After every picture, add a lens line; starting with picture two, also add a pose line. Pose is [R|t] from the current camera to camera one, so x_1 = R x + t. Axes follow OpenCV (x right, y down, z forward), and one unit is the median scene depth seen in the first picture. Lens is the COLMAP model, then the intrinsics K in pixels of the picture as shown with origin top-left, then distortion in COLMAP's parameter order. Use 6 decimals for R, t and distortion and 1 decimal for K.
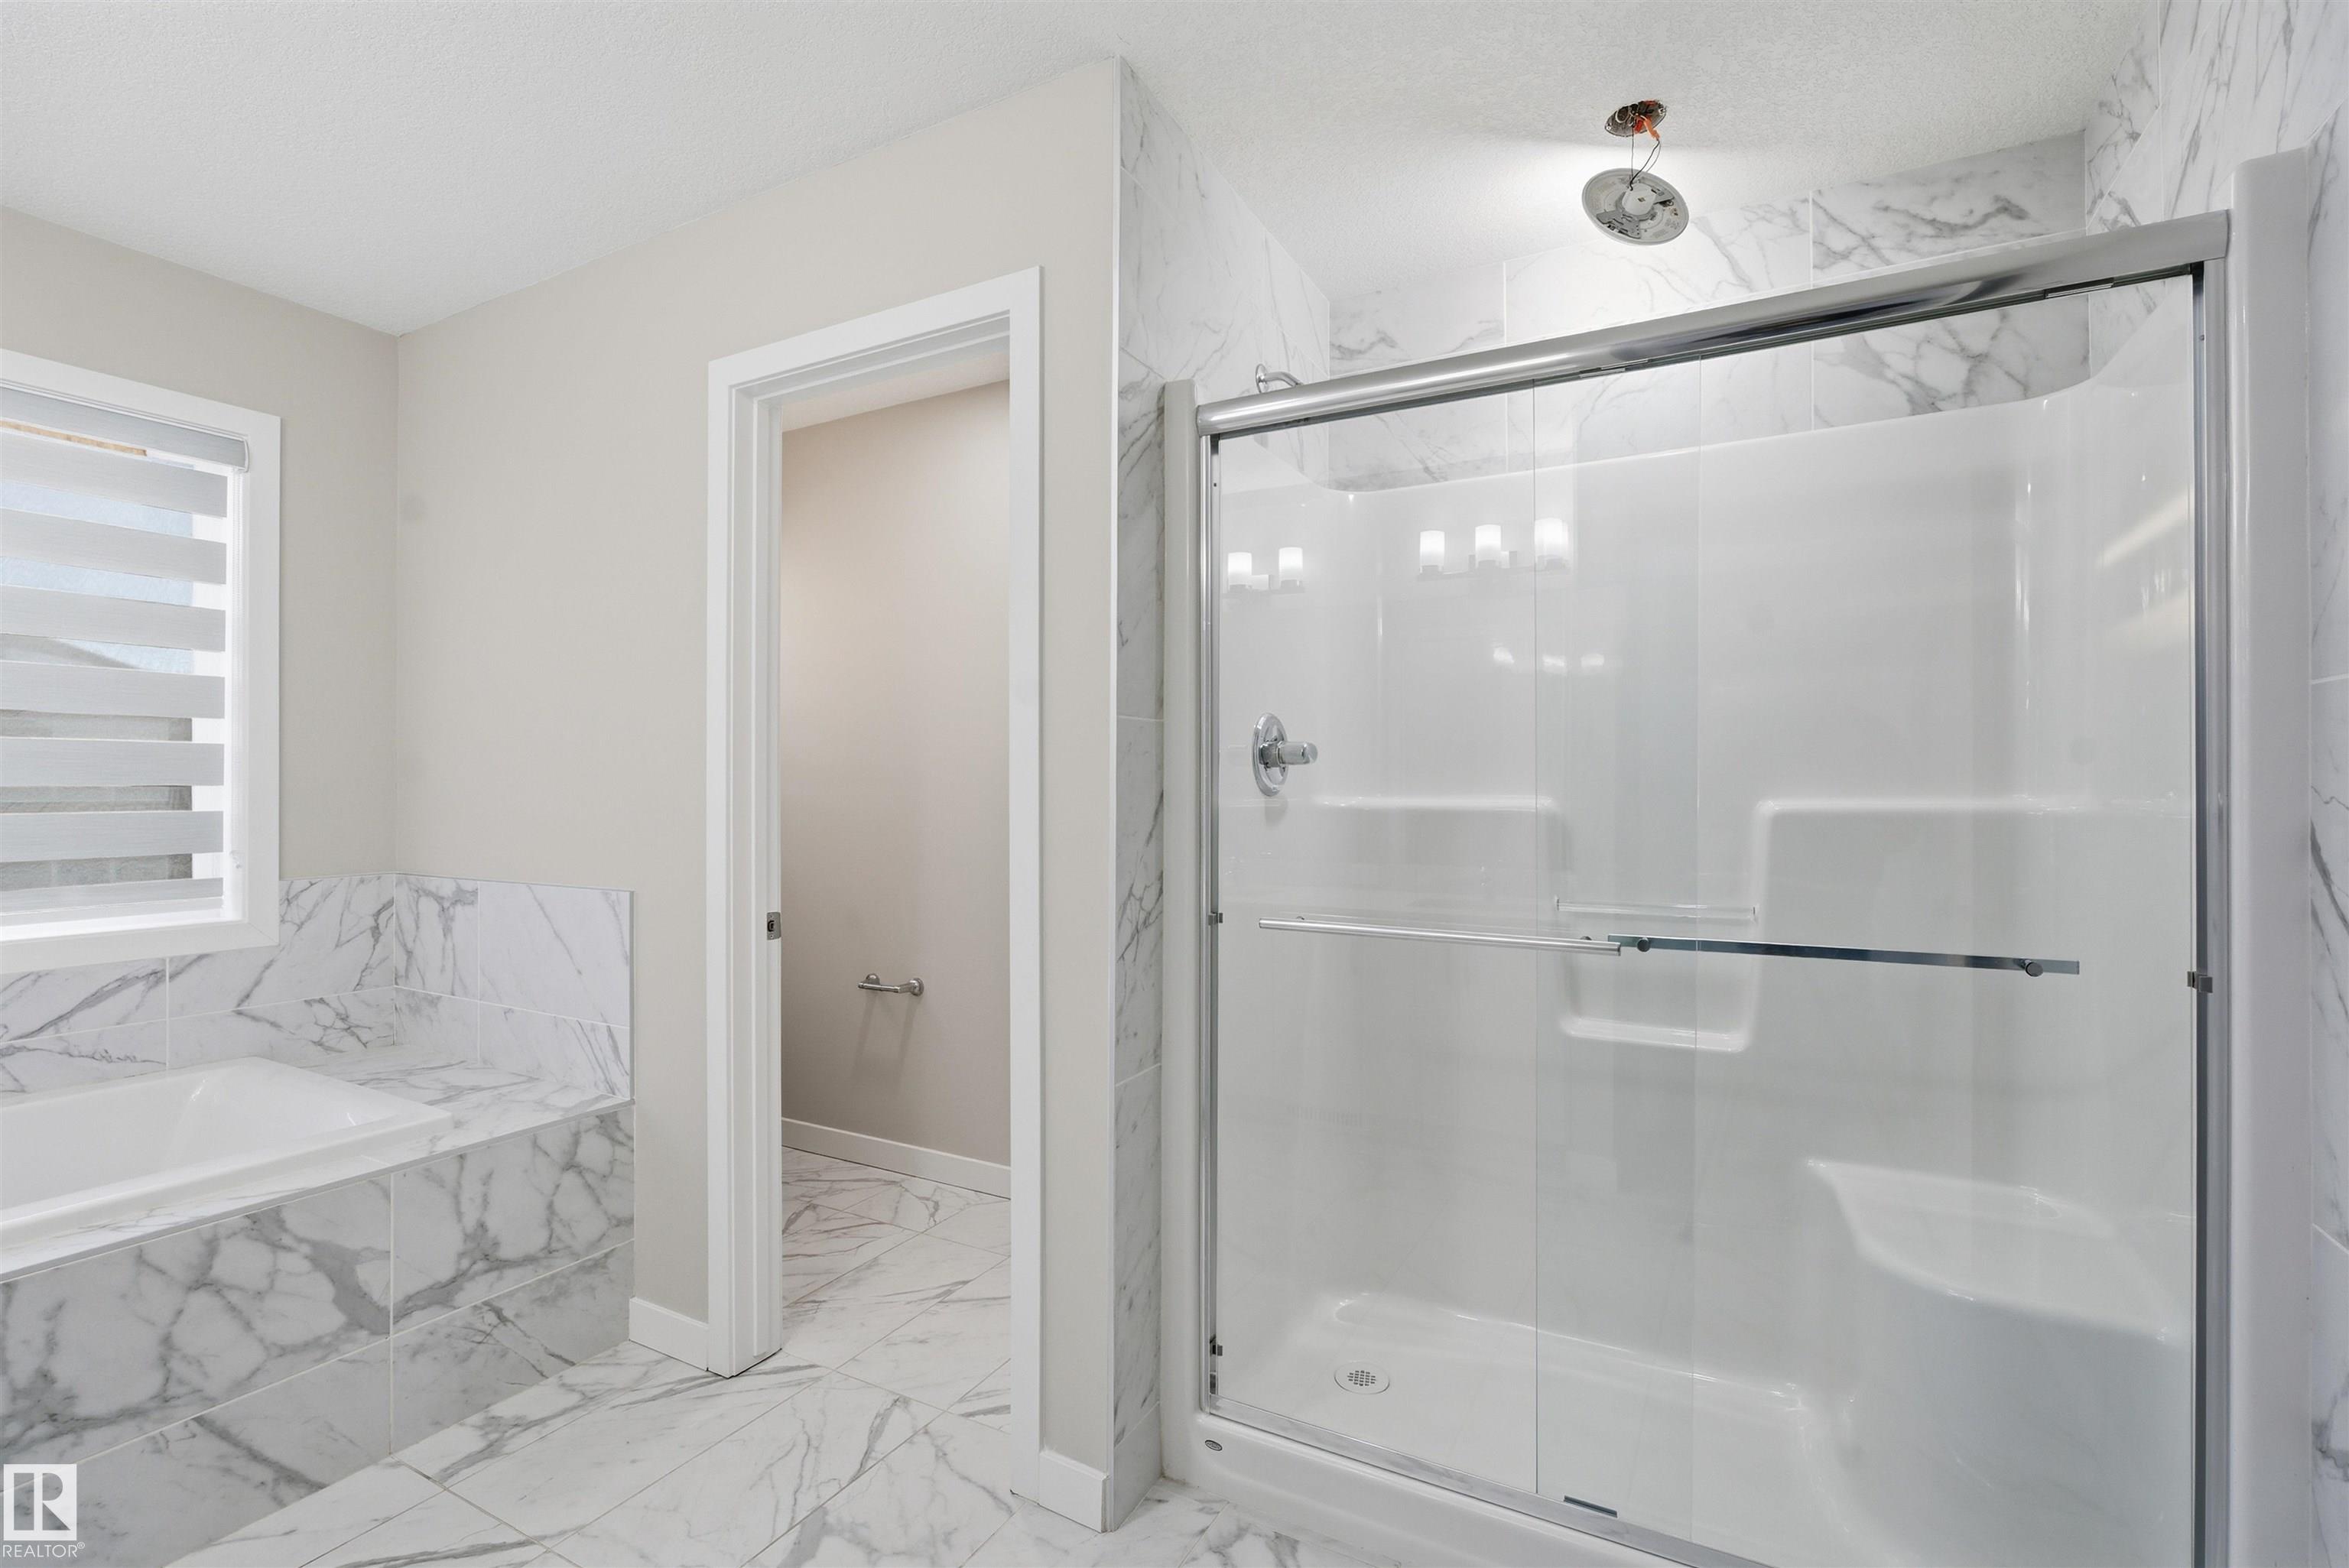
lens RADIAL K [[1047.4, 0, 1178.6], [0, 1047.4, 784.0], [0, 0, 1]] dist [-0.011056, 0.003485]
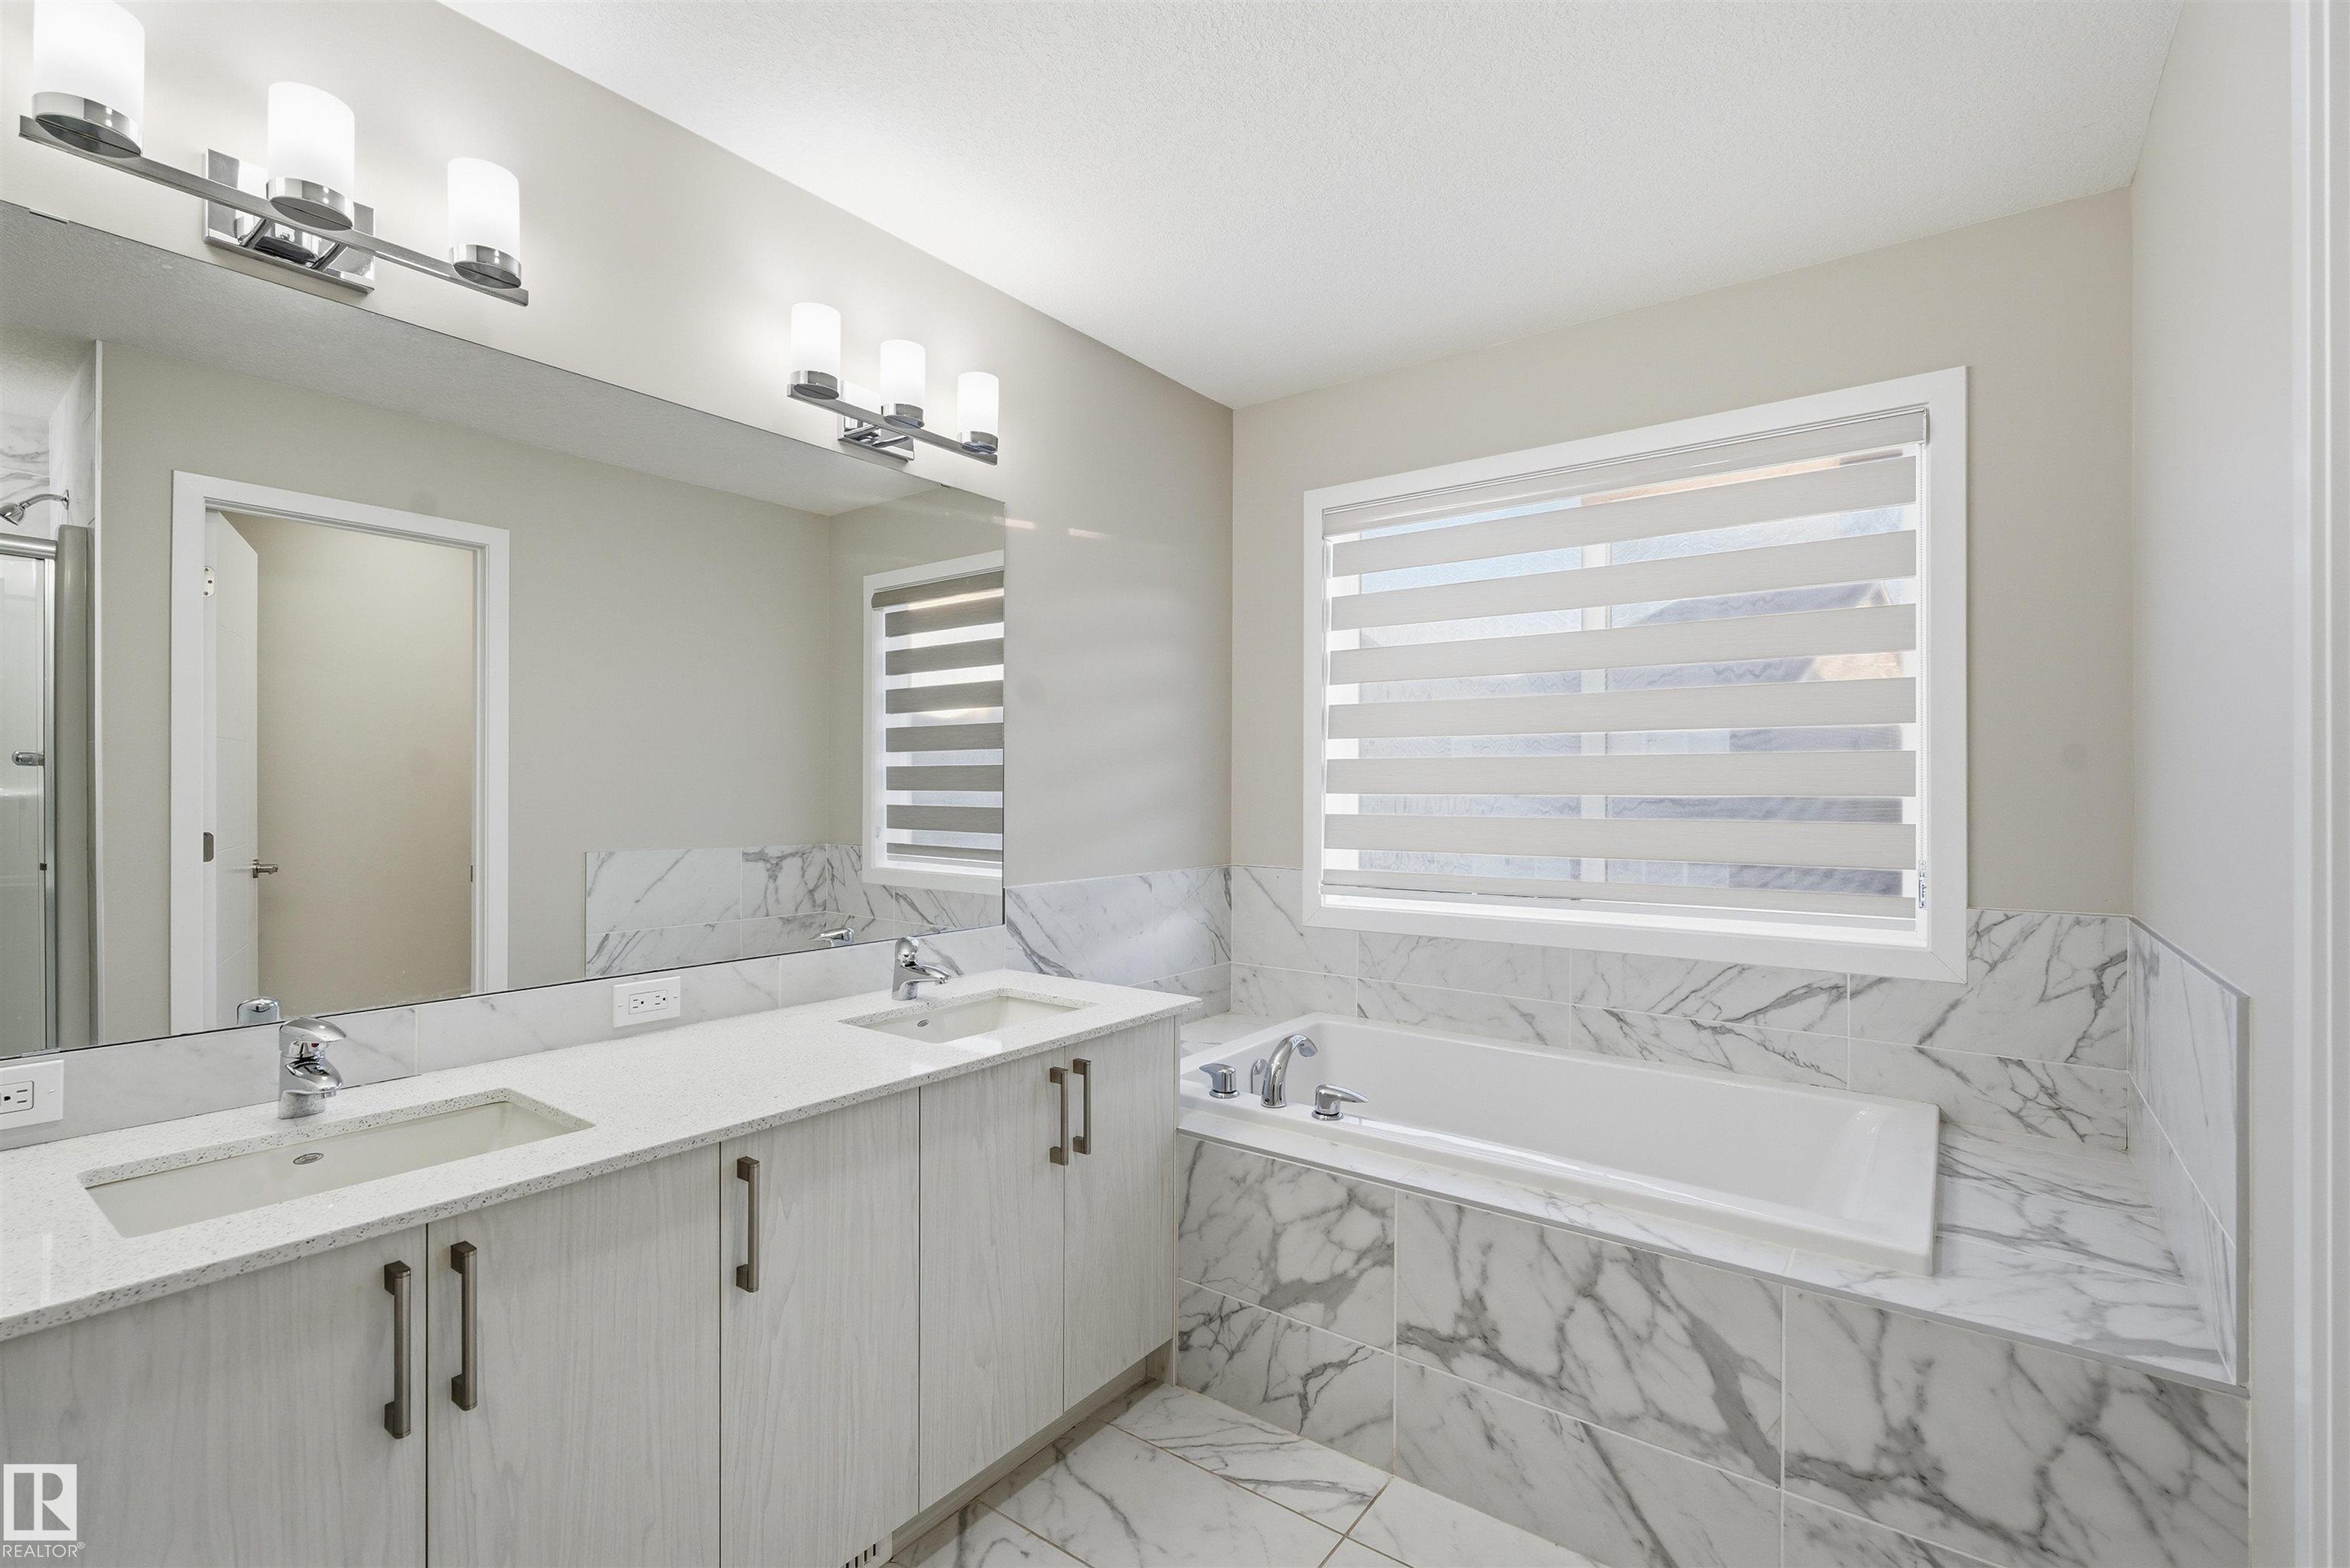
lens RADIAL K [[1047.9, 0, 1177.3], [0, 1047.9, 787.8], [0, 0, 1]] dist [-0.011056, 0.003485]
pose [[-0.140497, -0.004451, -0.990071, 0.079778], [-0.003747, 0.999985, -0.003964, -0.000163], [0.990074, 0.003153, -0.140512, 0.532236]]
